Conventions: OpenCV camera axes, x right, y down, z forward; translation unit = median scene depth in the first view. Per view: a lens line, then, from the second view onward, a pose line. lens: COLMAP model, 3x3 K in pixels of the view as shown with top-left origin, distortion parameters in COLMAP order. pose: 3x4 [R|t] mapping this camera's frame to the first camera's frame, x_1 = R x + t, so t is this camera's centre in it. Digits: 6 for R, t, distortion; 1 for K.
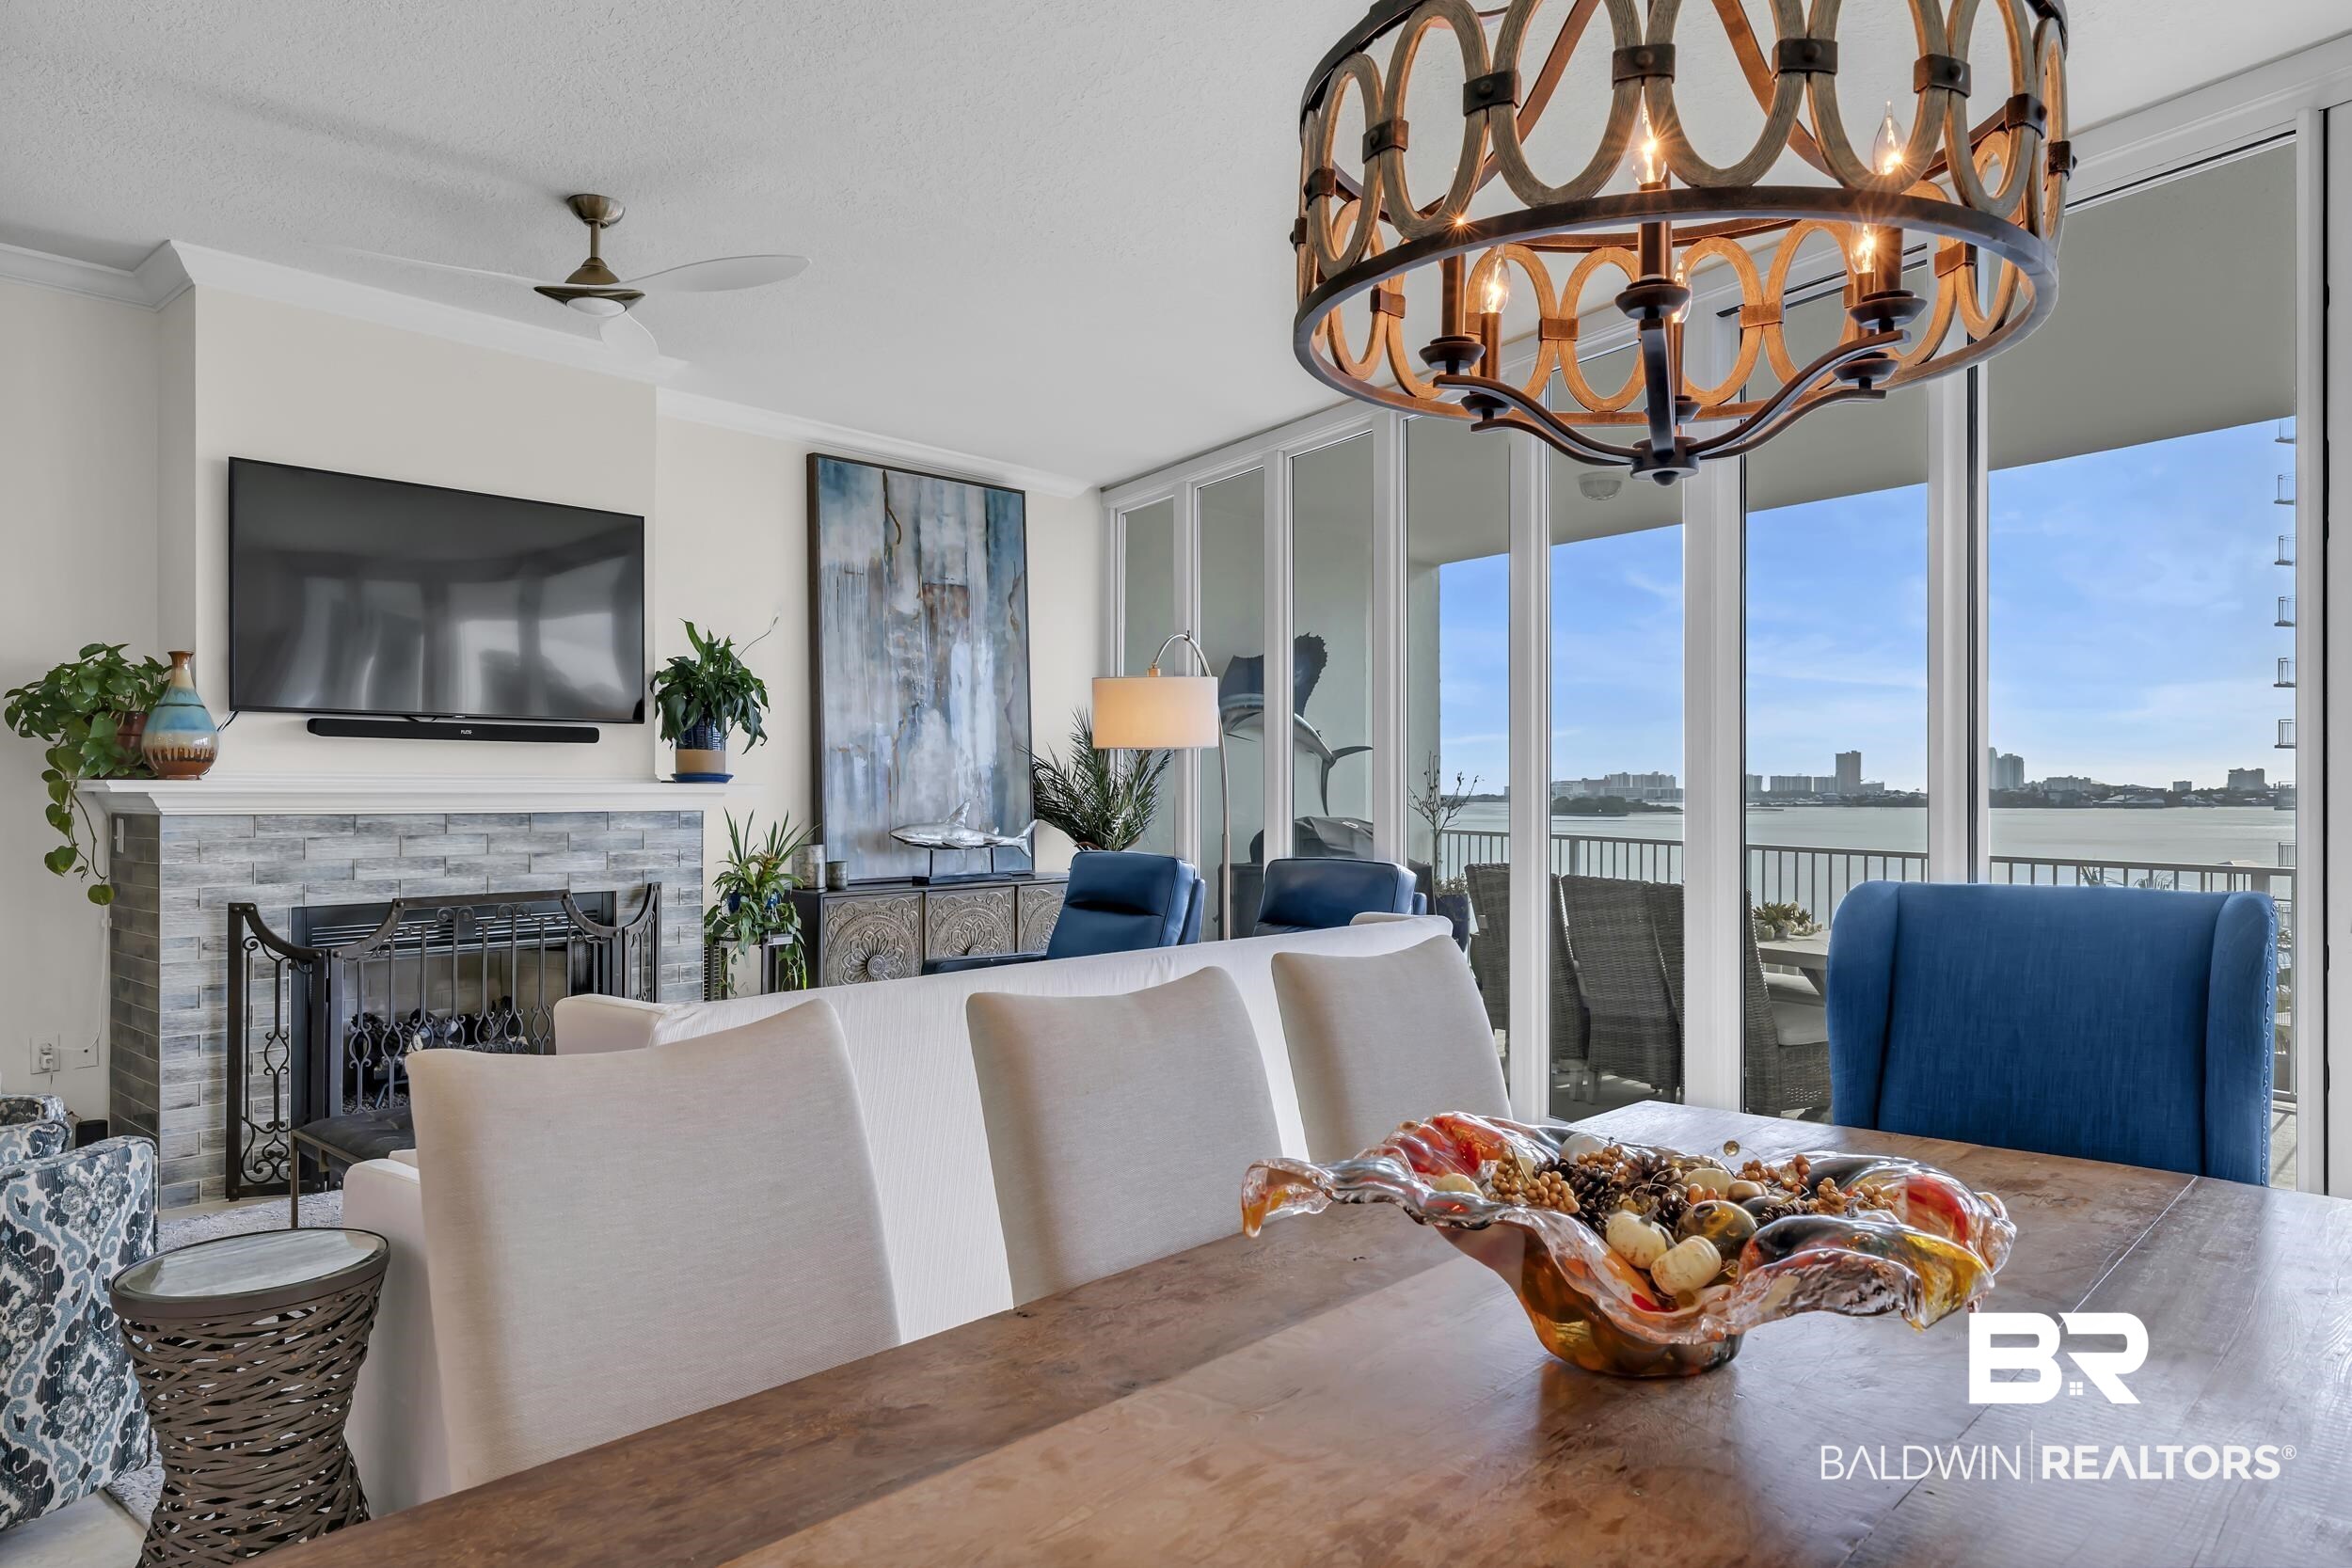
lens RADIAL K [[1510.7, 0, 1190.9], [0, 1510.7, 784.5], [0, 0, 1]] dist [0.008168, 0.000709]
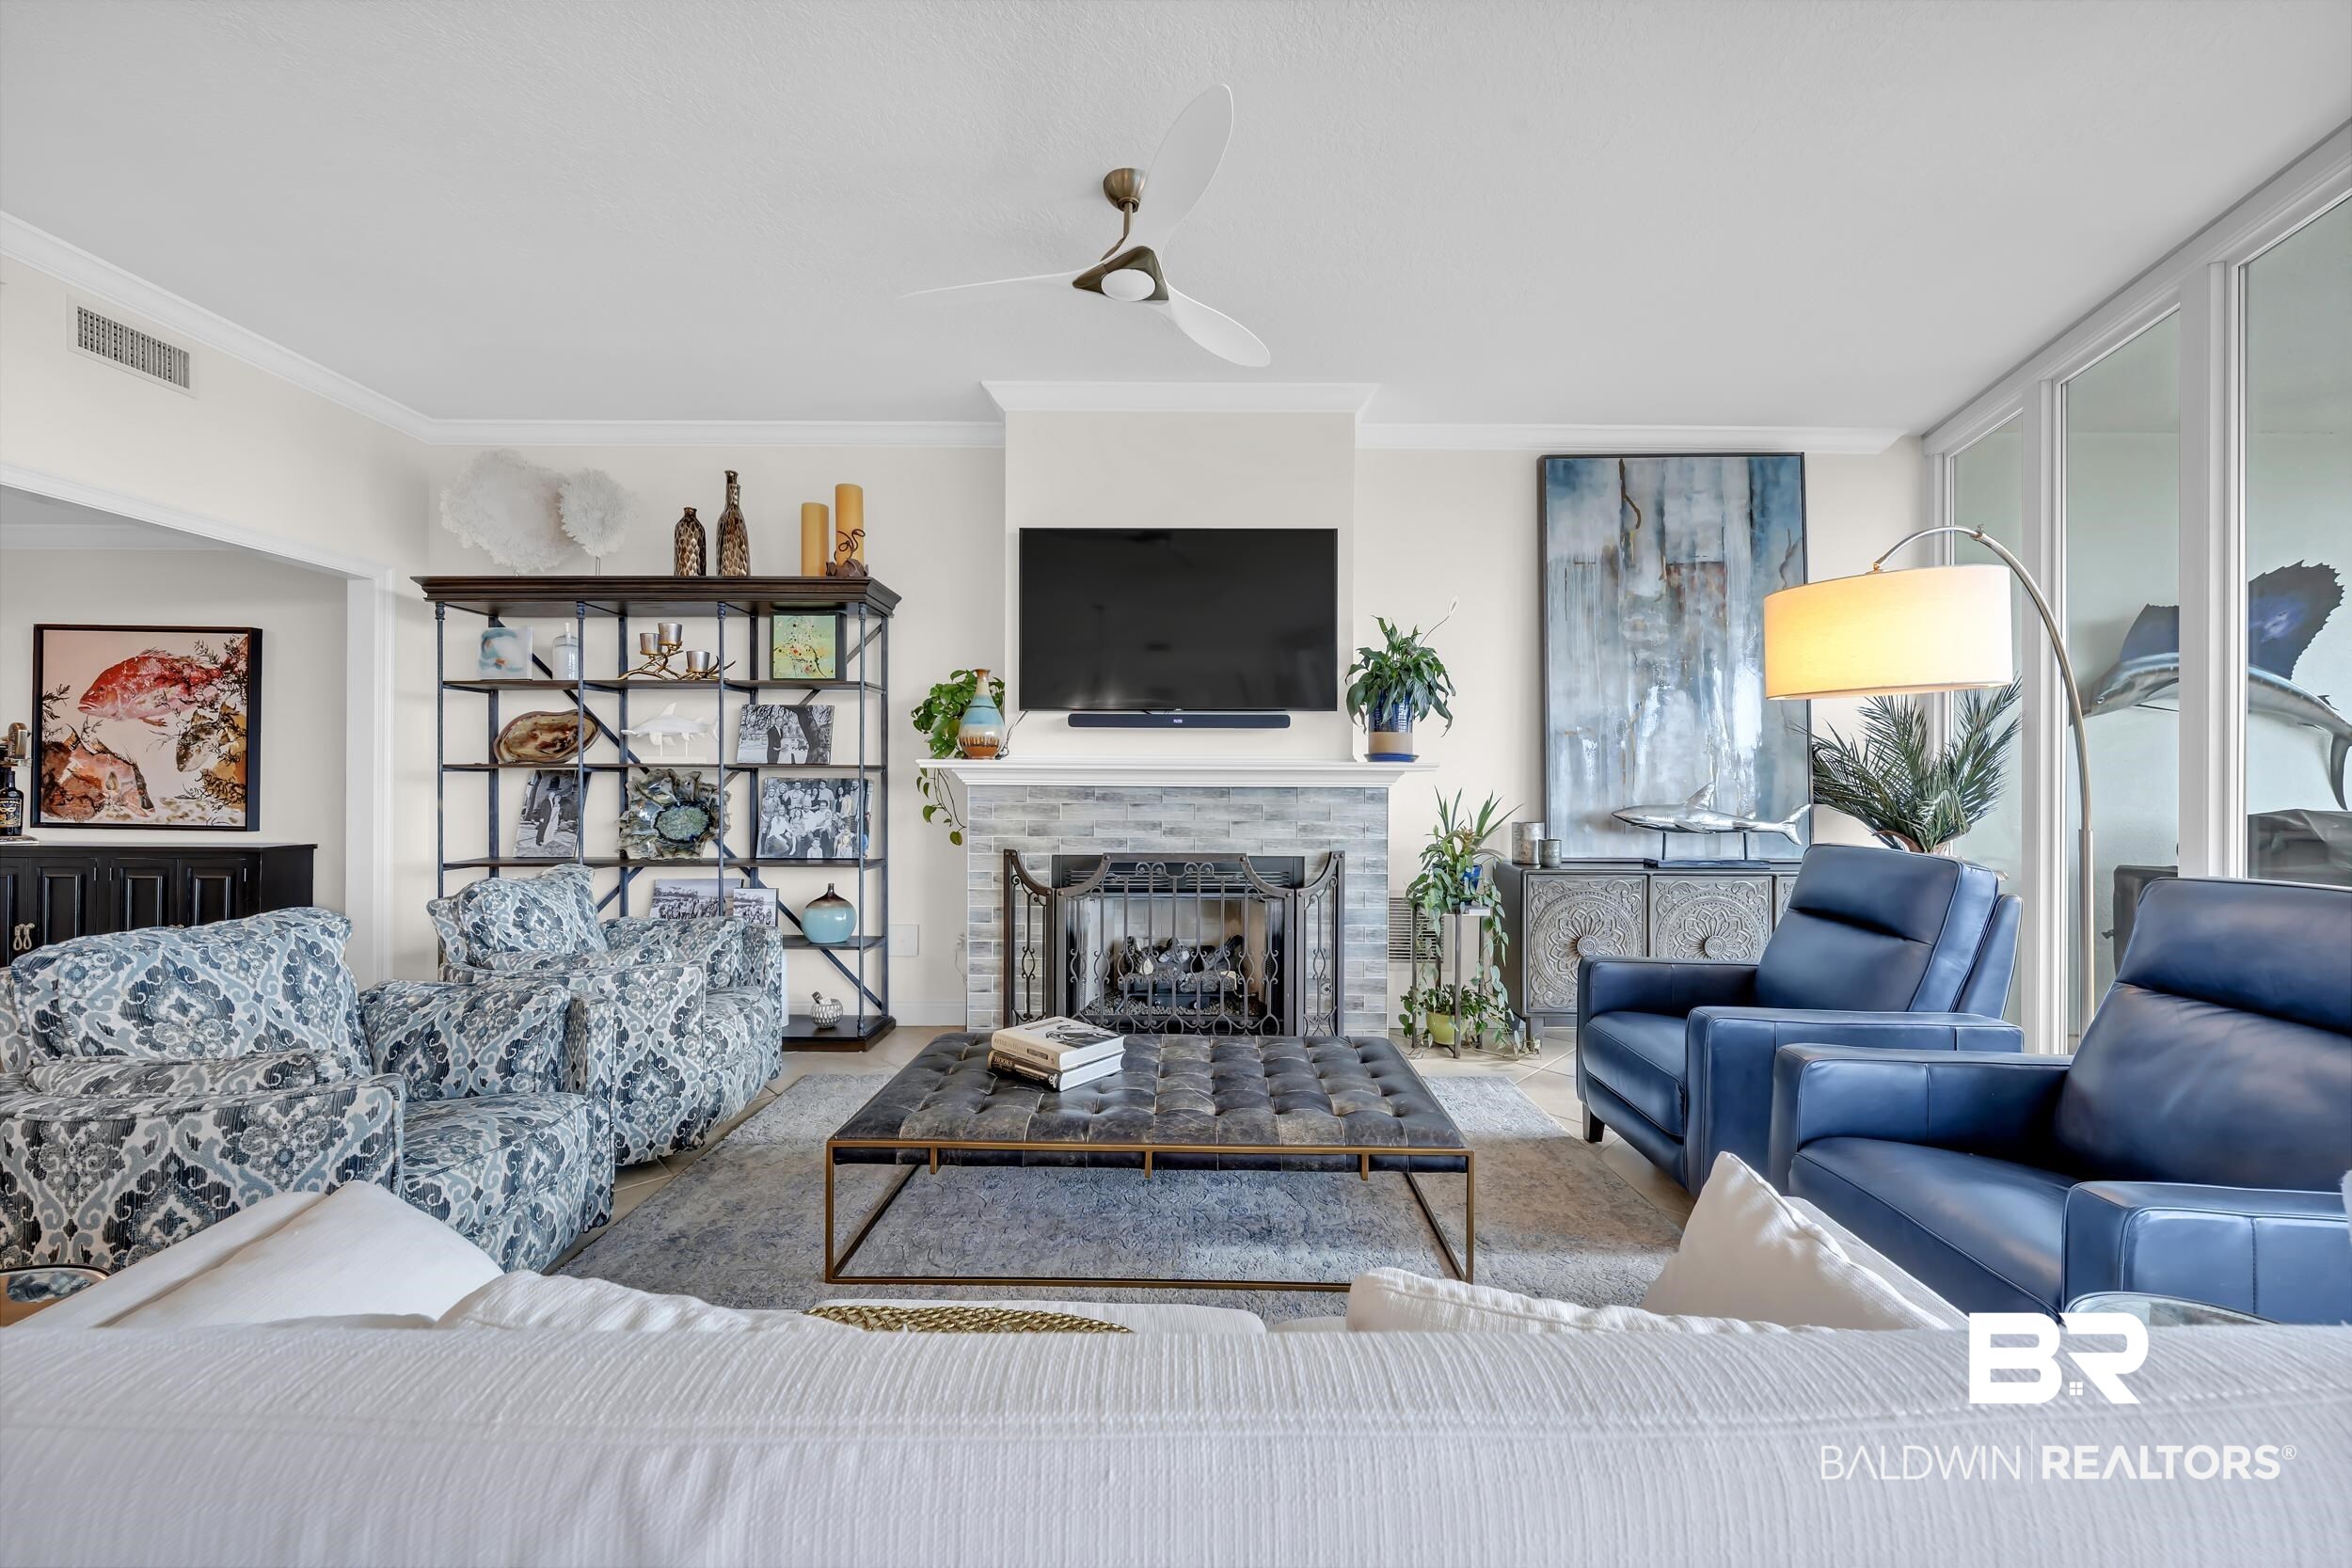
lens RADIAL K [[870.8, 0, 1187.0], [0, 870.8, 780.7], [0, 0, 1]] dist [-0.003675, 0.000443]
pose [[0.662225, 0.000605, -0.749305, 0.052580], [-0.001704, 0.999998, -0.000699, 0.012737], [0.749304, 0.001740, 0.662224, 0.468726]]
